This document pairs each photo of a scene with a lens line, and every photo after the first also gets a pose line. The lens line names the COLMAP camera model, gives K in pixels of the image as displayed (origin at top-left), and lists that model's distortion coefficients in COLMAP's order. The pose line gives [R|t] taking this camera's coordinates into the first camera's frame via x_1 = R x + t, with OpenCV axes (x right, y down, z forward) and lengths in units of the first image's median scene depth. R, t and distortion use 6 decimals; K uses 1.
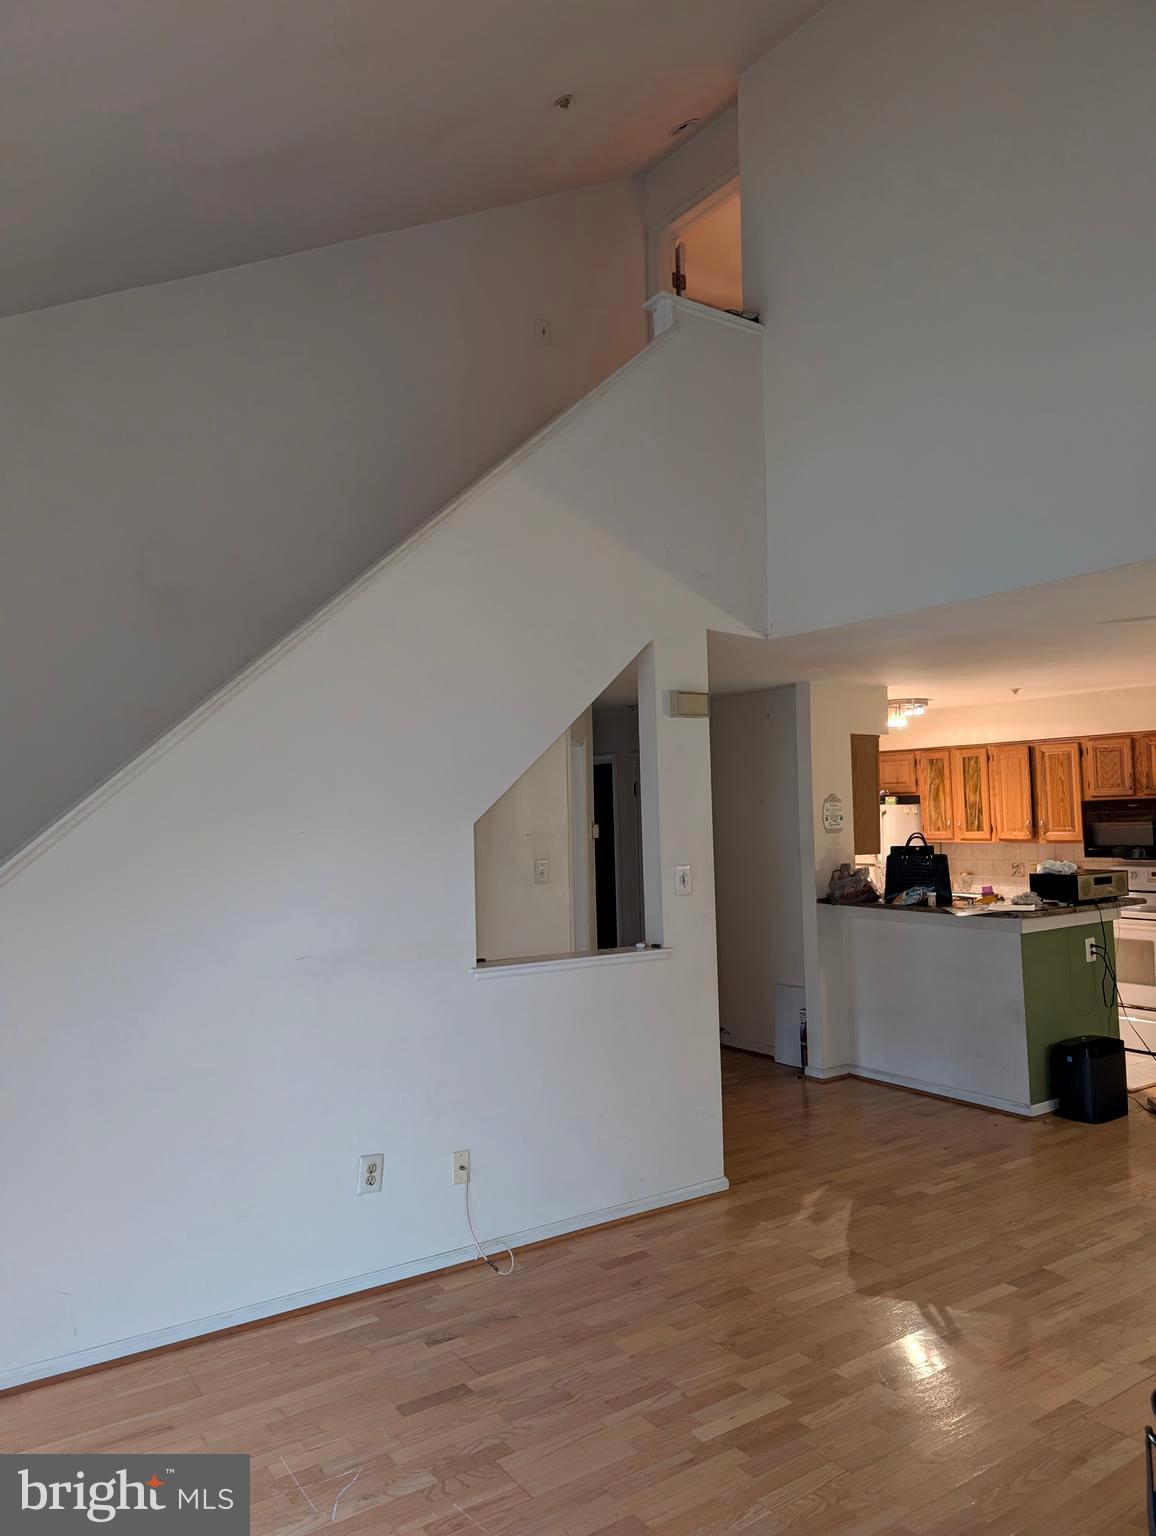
lens RADIAL K [[1139.6, 0, 578.0], [0, 1139.6, 768.0], [0, 0, 1]] dist [0.001978, 0.001083]
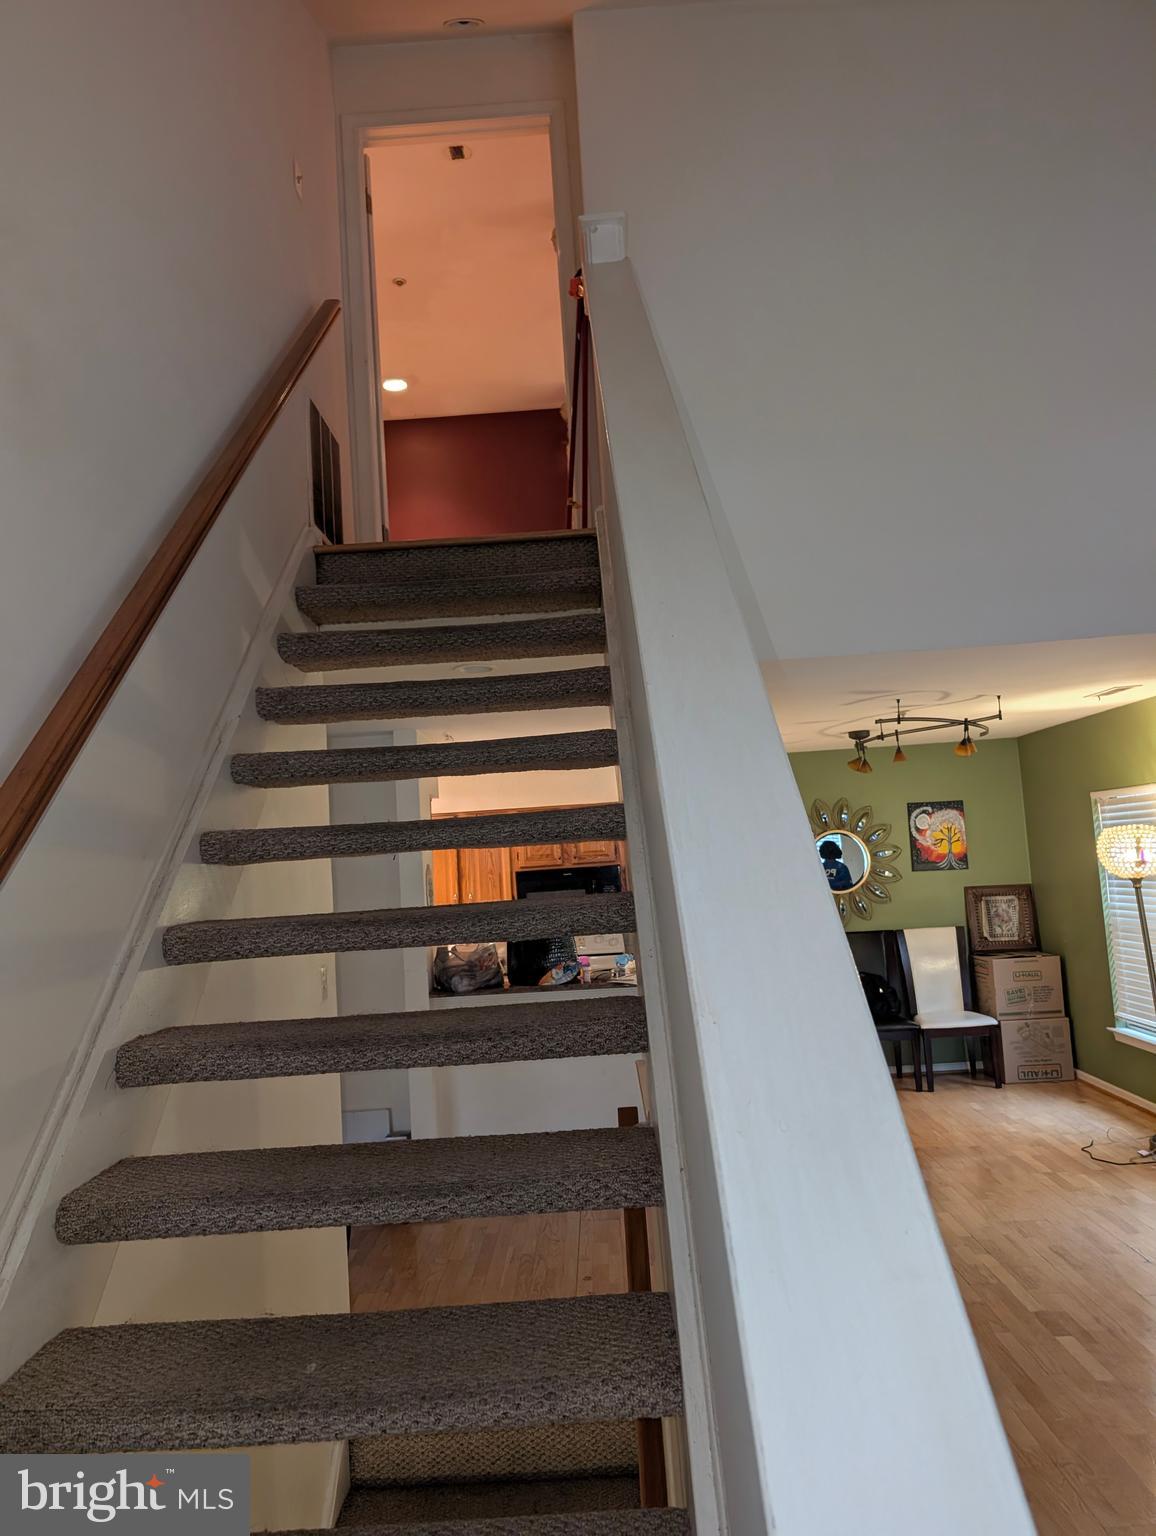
lens RADIAL K [[1139.6, 0, 578.0], [0, 1139.6, 768.0], [0, 0, 1]] dist [0.001978, 0.001083]
pose [[0.577391, 0.060413, 0.814230, -0.358357], [0.013023, 0.996450, -0.083168, 0.022464], [-0.816364, 0.058624, 0.574554, 0.389291]]
